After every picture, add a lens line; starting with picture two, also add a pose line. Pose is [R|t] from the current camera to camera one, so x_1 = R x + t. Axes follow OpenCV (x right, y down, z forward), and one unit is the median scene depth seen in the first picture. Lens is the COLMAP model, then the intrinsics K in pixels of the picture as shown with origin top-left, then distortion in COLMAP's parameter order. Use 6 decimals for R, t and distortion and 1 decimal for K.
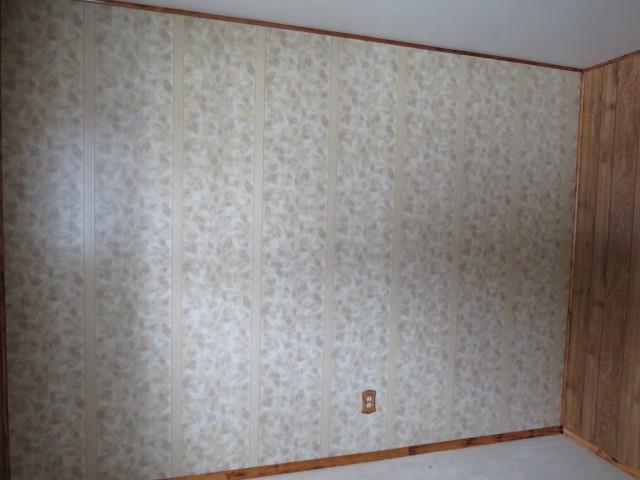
lens RADIAL K [[456.4, 0, 319.9], [0, 456.4, 240.1], [0, 0, 1]] dist [-0.003436, 0.006051]
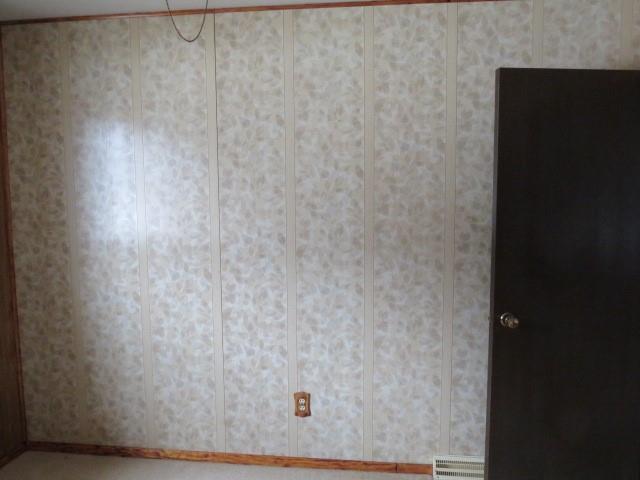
lens RADIAL K [[456.4, 0, 272.5], [0, 456.4, 234.6], [0, 0, 1]] dist [-0.003436, 0.006051]
pose [[0.922140, -0.002403, -0.386848, 0.346557], [0.010719, 0.999755, 0.019342, -0.040851], [0.386707, -0.021983, 0.921941, 0.113261]]
